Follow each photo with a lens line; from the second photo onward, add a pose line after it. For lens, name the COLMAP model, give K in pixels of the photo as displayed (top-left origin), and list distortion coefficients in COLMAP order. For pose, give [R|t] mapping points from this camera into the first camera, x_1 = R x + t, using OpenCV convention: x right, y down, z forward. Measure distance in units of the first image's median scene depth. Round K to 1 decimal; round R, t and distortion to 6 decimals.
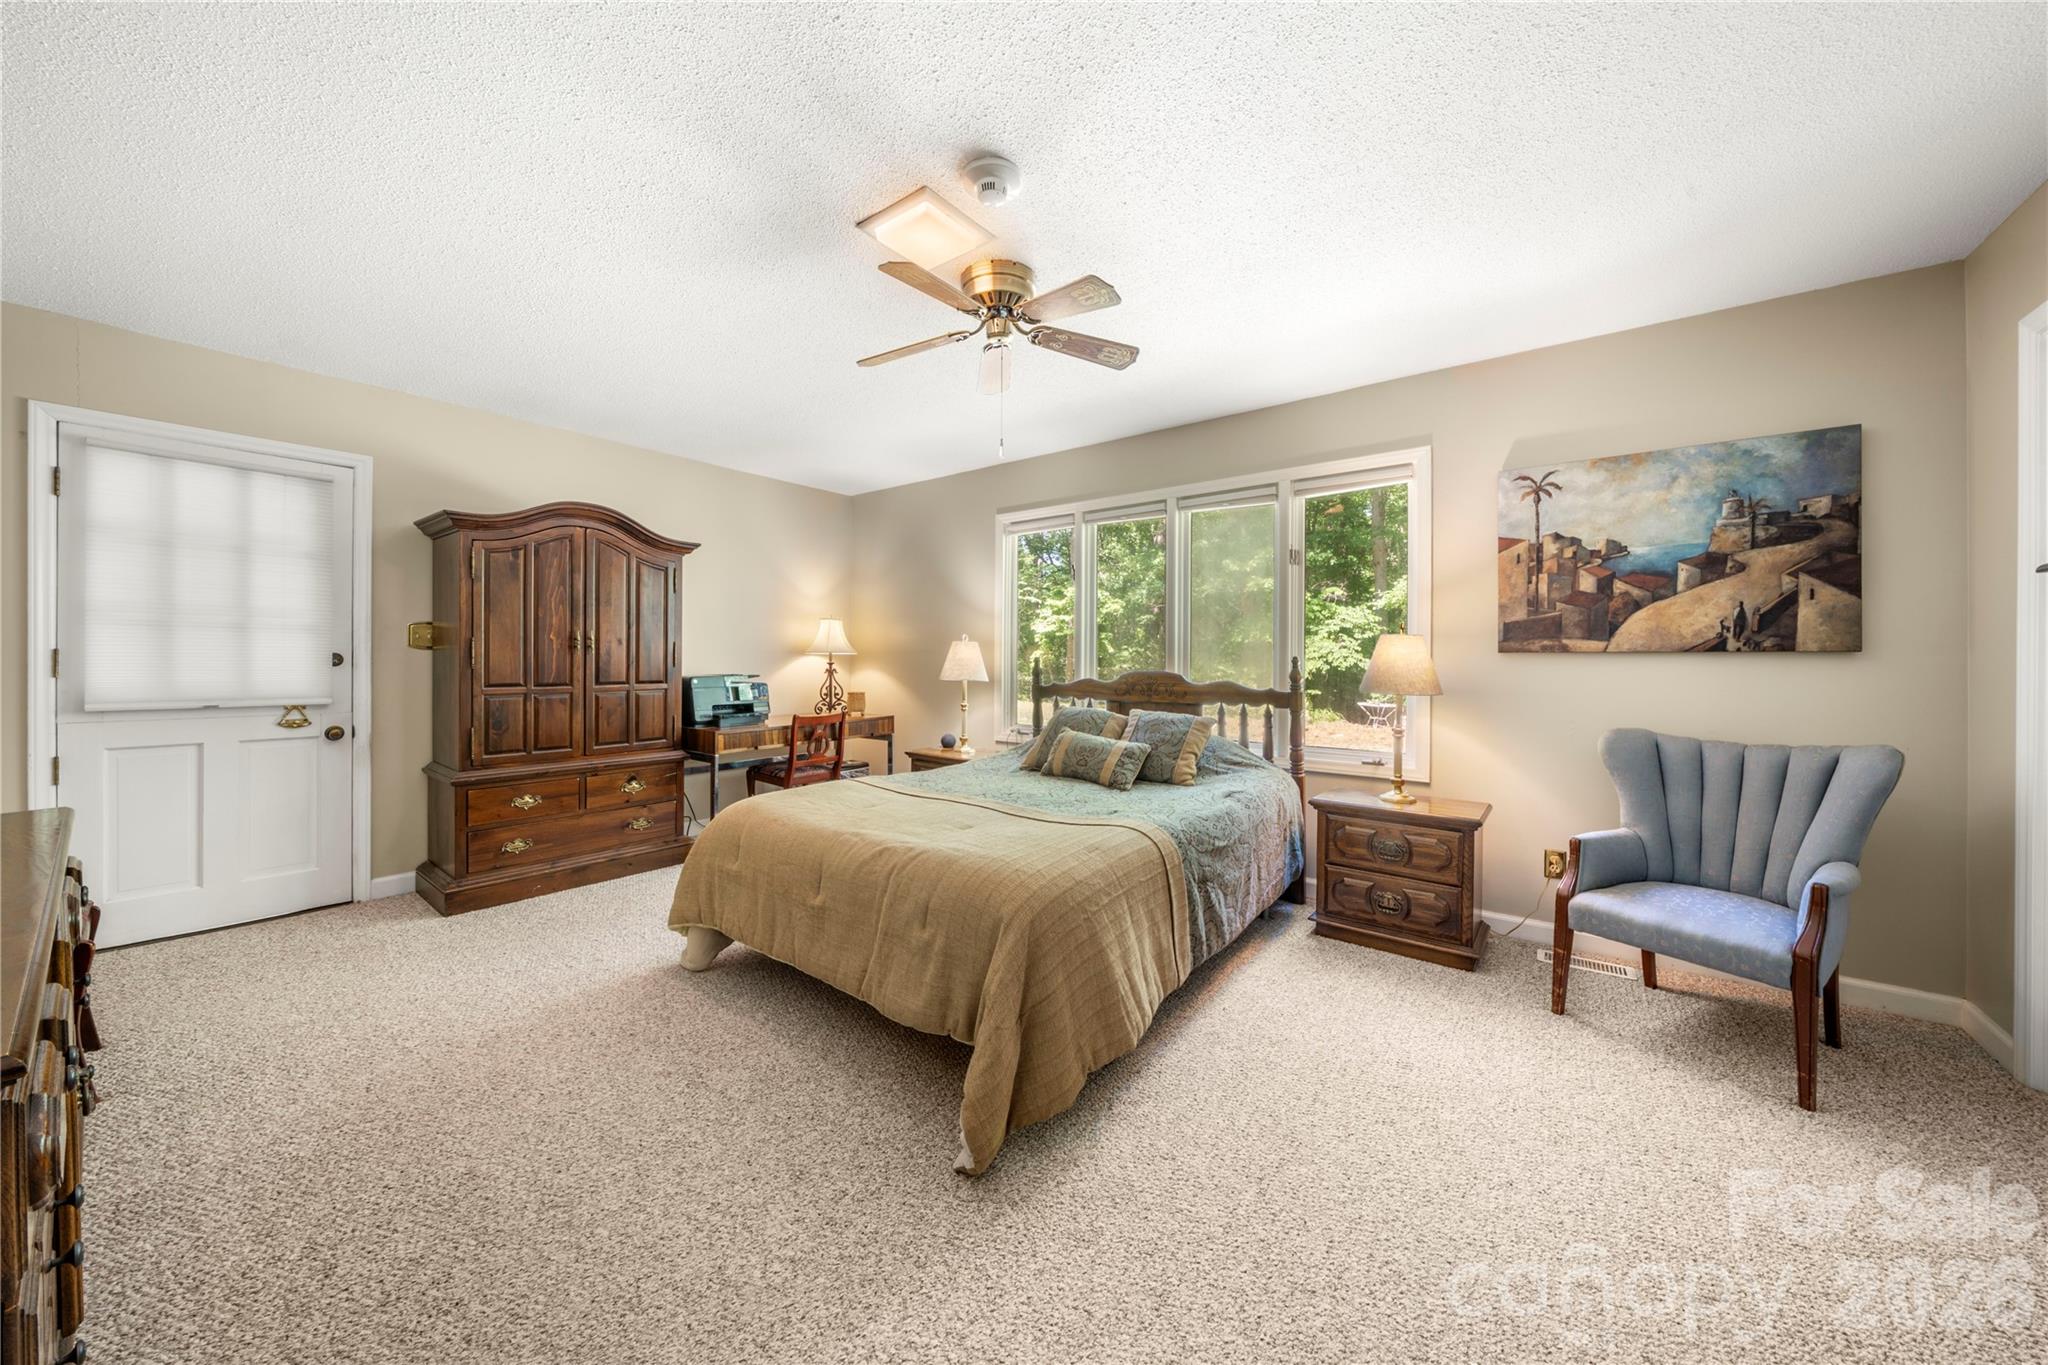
lens RADIAL K [[696.4, 0, 1023.9], [0, 696.4, 661.8], [0, 0, 1]] dist [-0.004254, -0.000059]
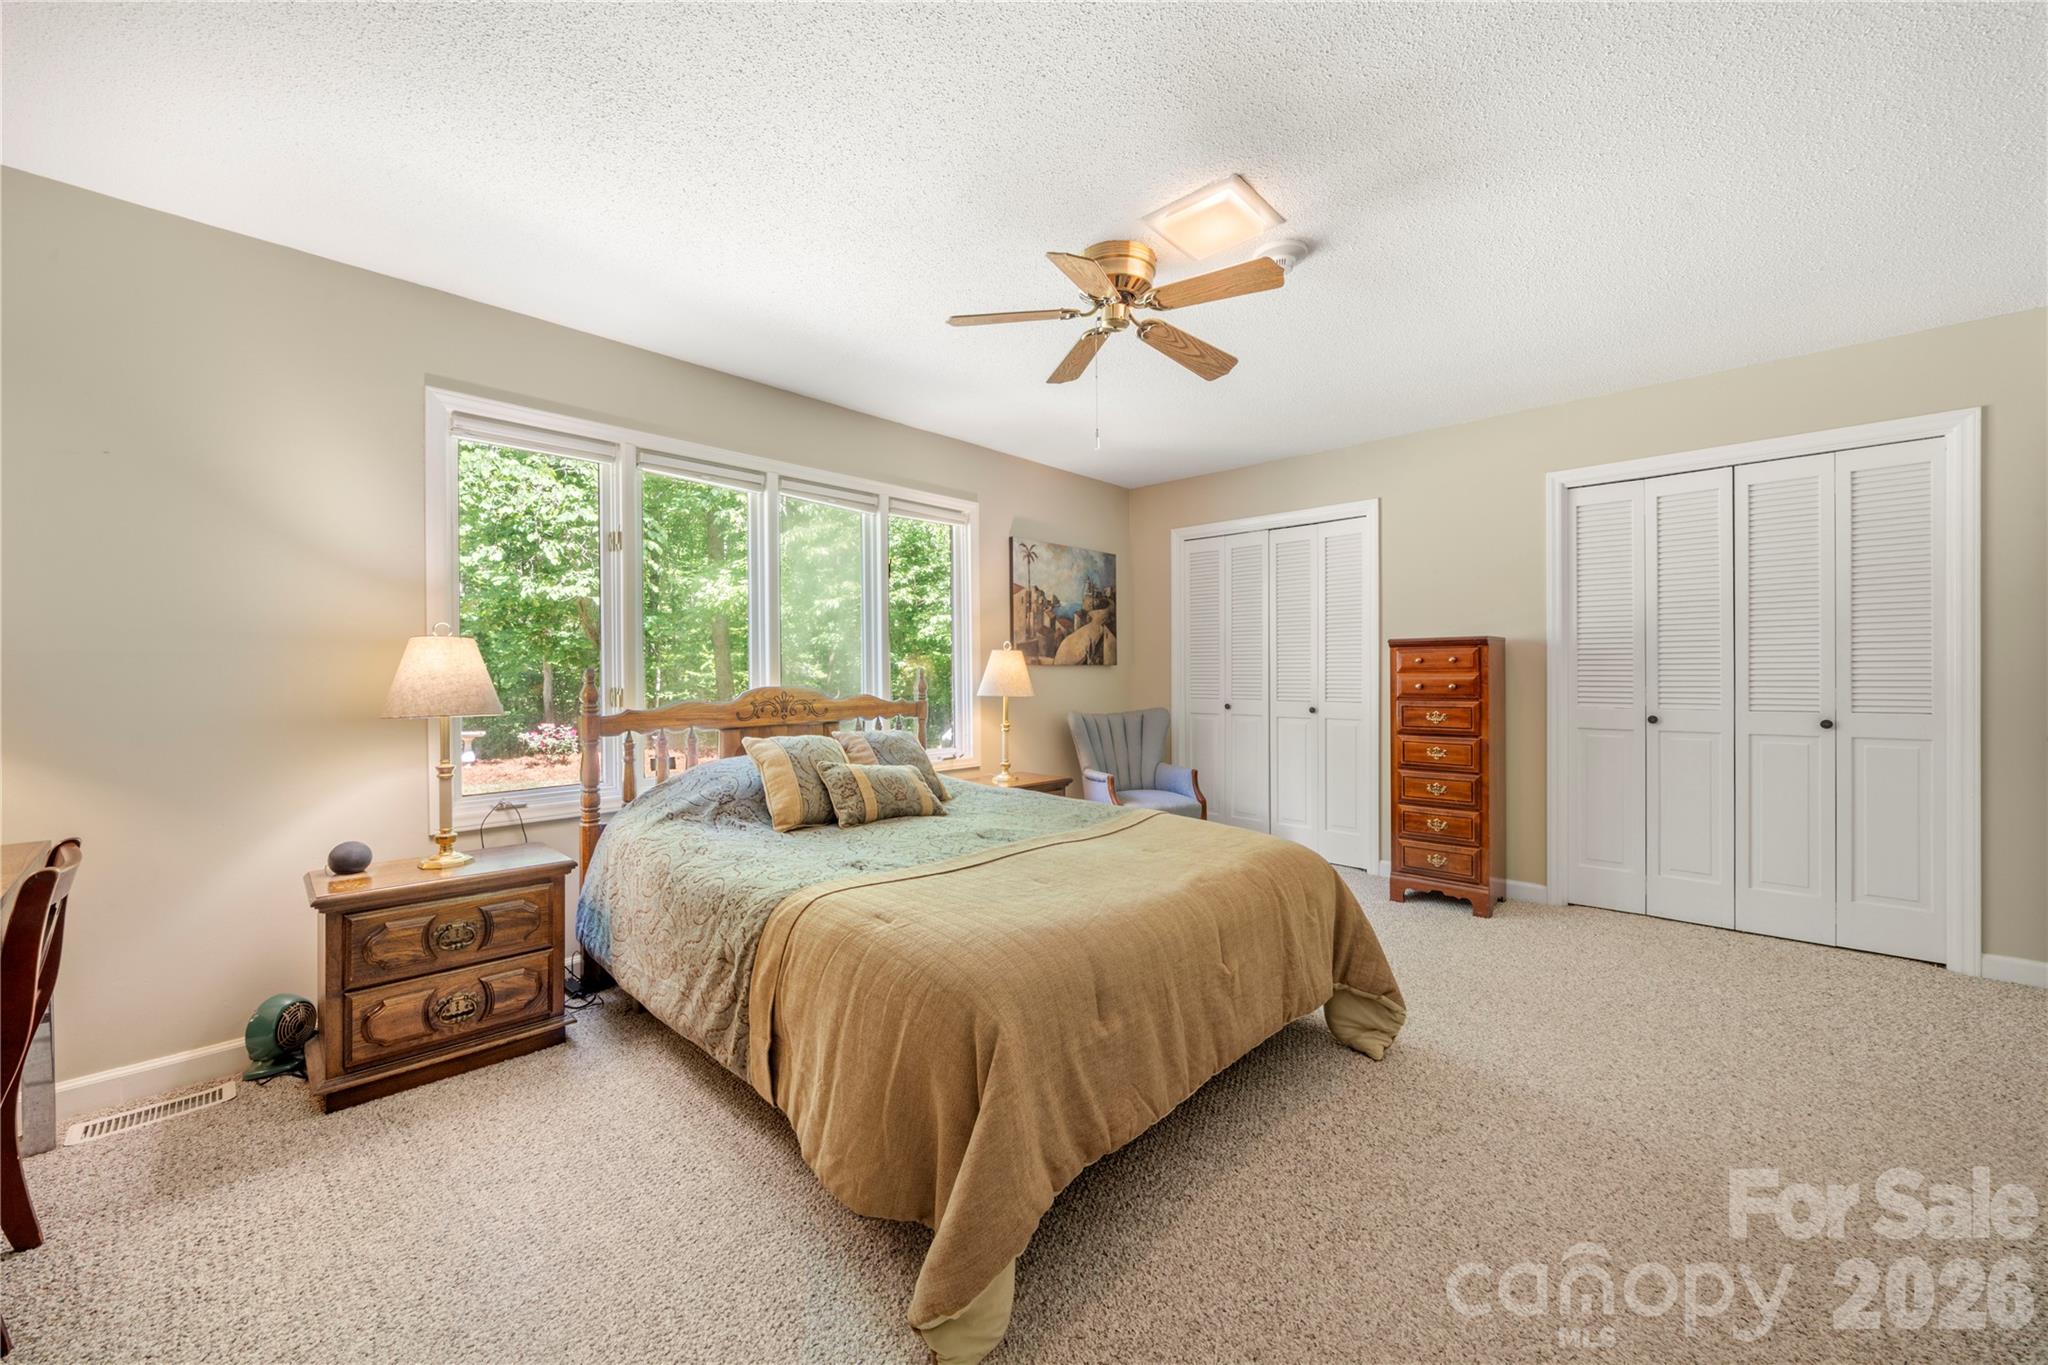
lens RADIAL K [[780.2, 0, 1015.2], [0, 780.2, 673.6], [0, 0, 1]] dist [-0.003222, 0.000213]
pose [[0.107721, -0.006417, 0.994161, -0.955780], [0.008769, 0.999946, 0.005504, -0.005097], [-0.994143, 0.008125, 0.107771, 0.893908]]
